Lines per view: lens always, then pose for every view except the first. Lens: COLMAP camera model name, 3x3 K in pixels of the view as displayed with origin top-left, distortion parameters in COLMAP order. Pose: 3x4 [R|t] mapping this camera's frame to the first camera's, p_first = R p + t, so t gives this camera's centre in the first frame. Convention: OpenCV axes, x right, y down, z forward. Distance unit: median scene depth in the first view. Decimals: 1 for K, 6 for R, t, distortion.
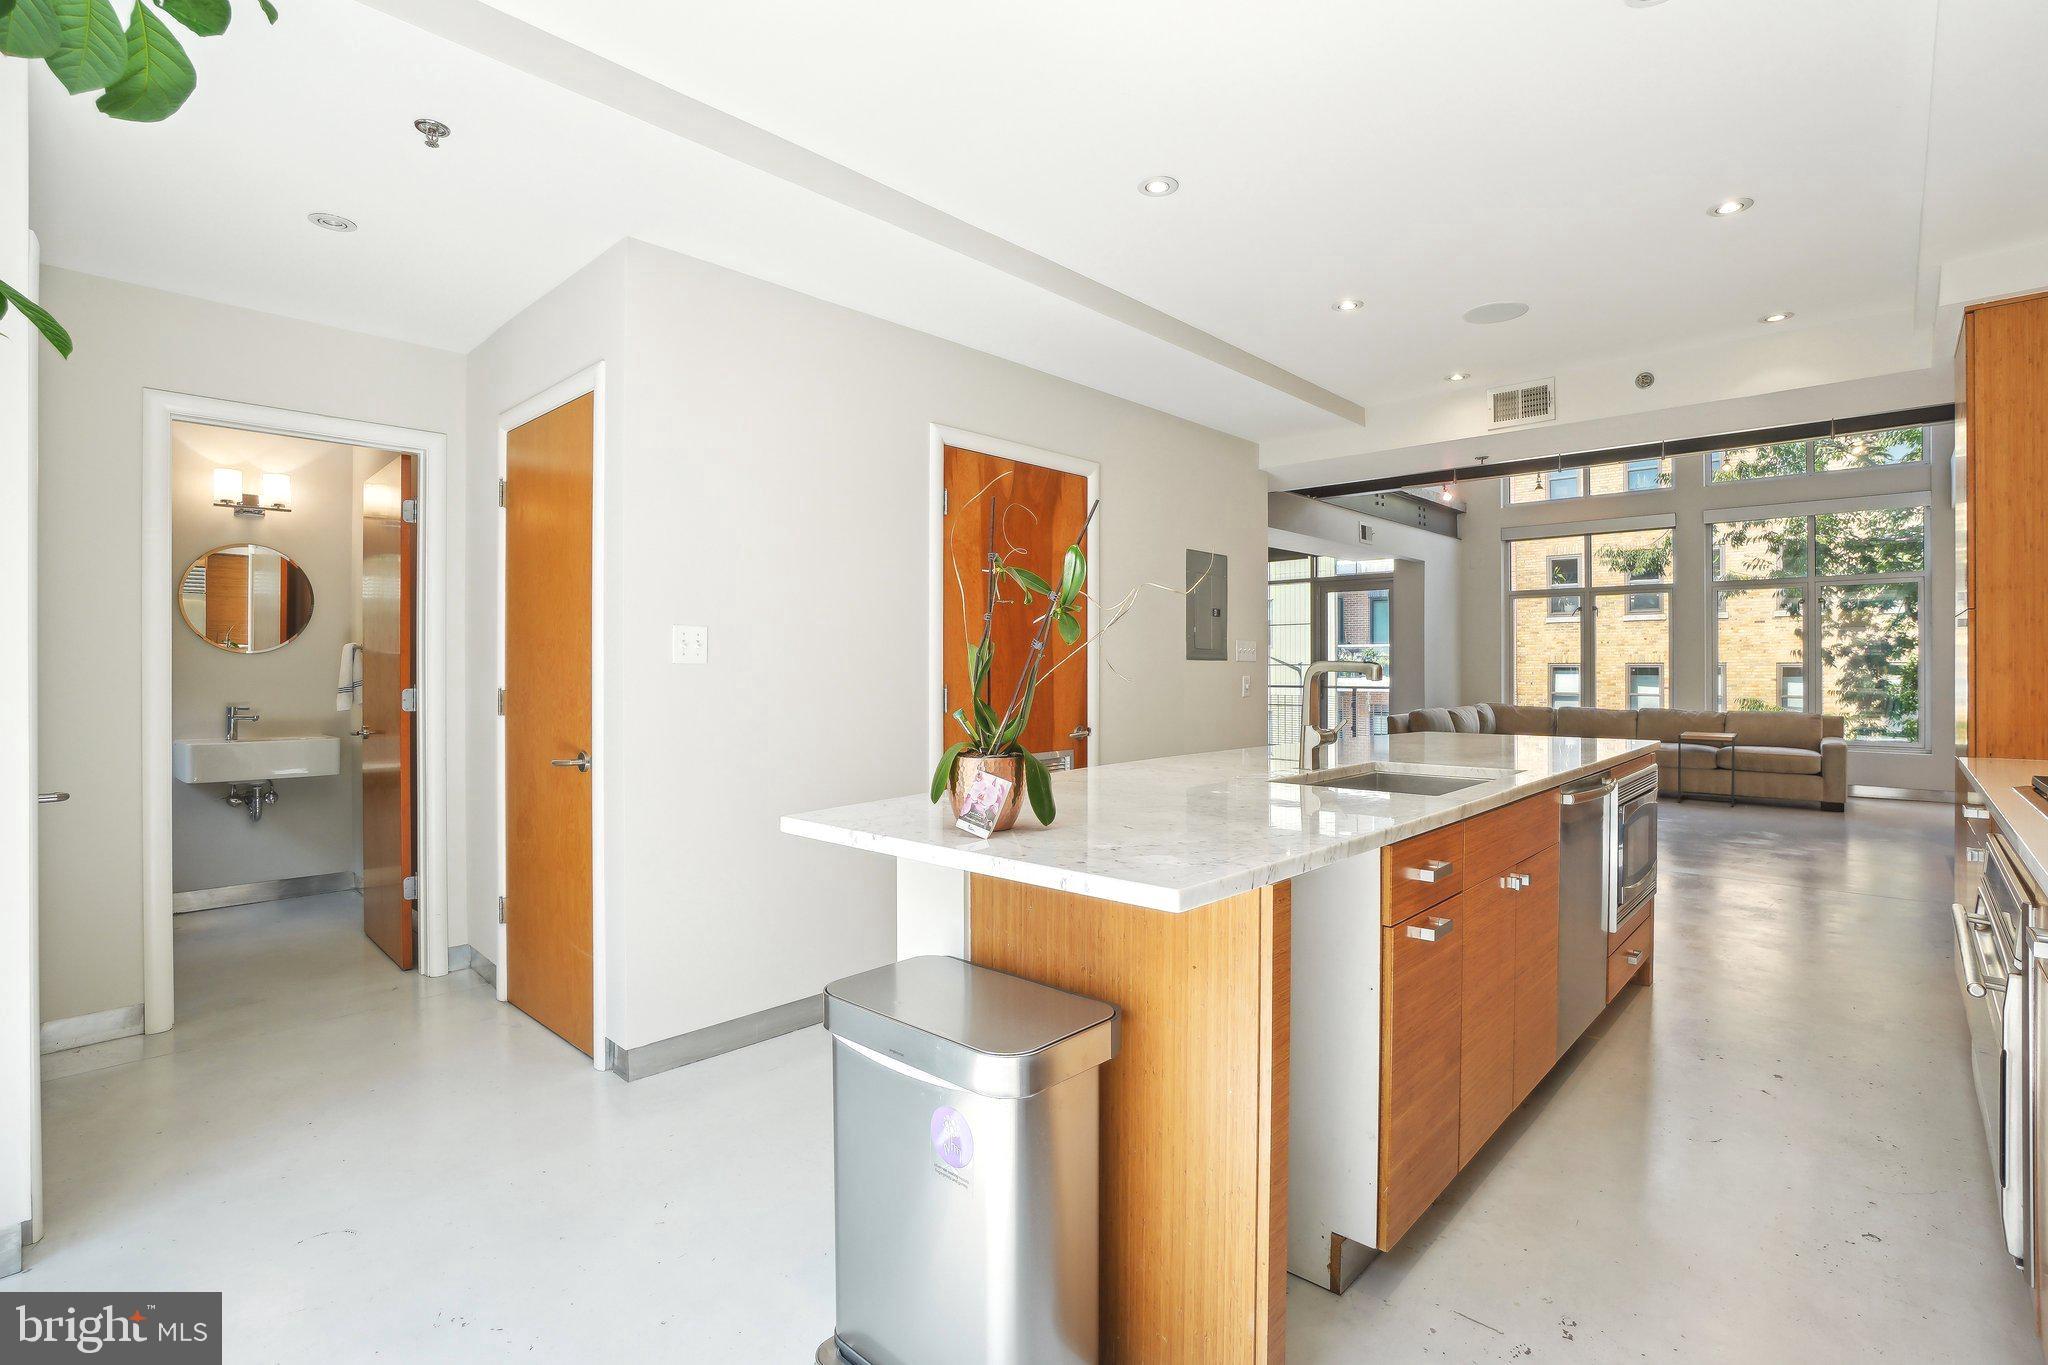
lens RADIAL K [[946.5, 0, 1015.7], [0, 946.5, 665.1], [0, 0, 1]] dist [-0.001336, -0.000054]
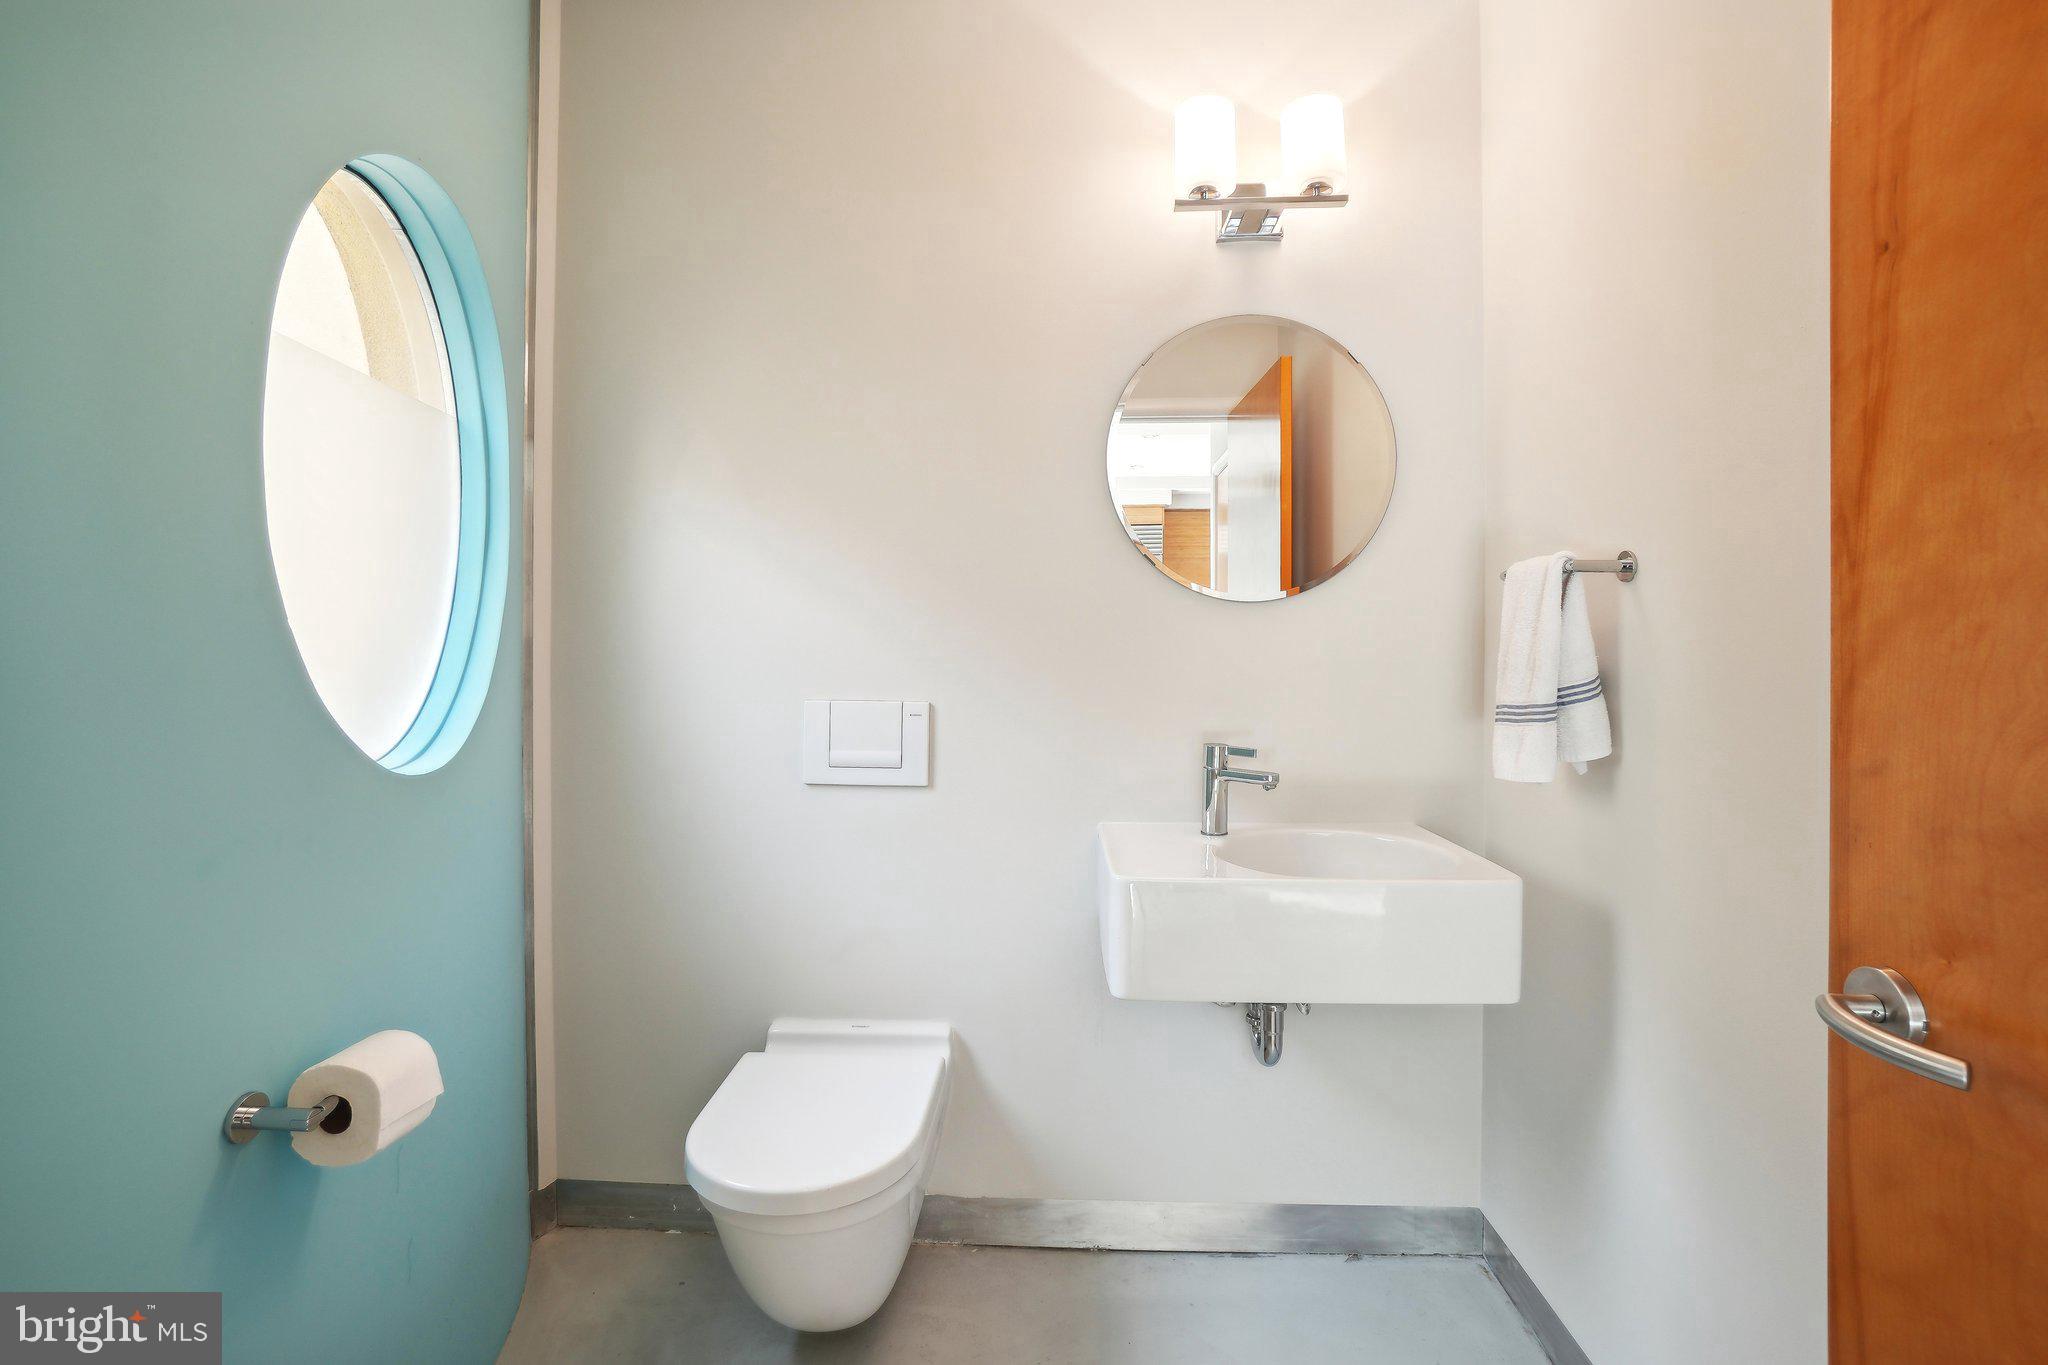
lens RADIAL K [[946.5, 0, 1015.7], [0, 946.5, 665.1], [0, 0, 1]] dist [-0.001336, -0.000054]
pose [[0.653392, -0.003349, -0.757013, -0.587962], [0.004556, 0.999990, -0.000492, 0.011128], [0.757006, -0.003127, 0.653400, 0.683941]]
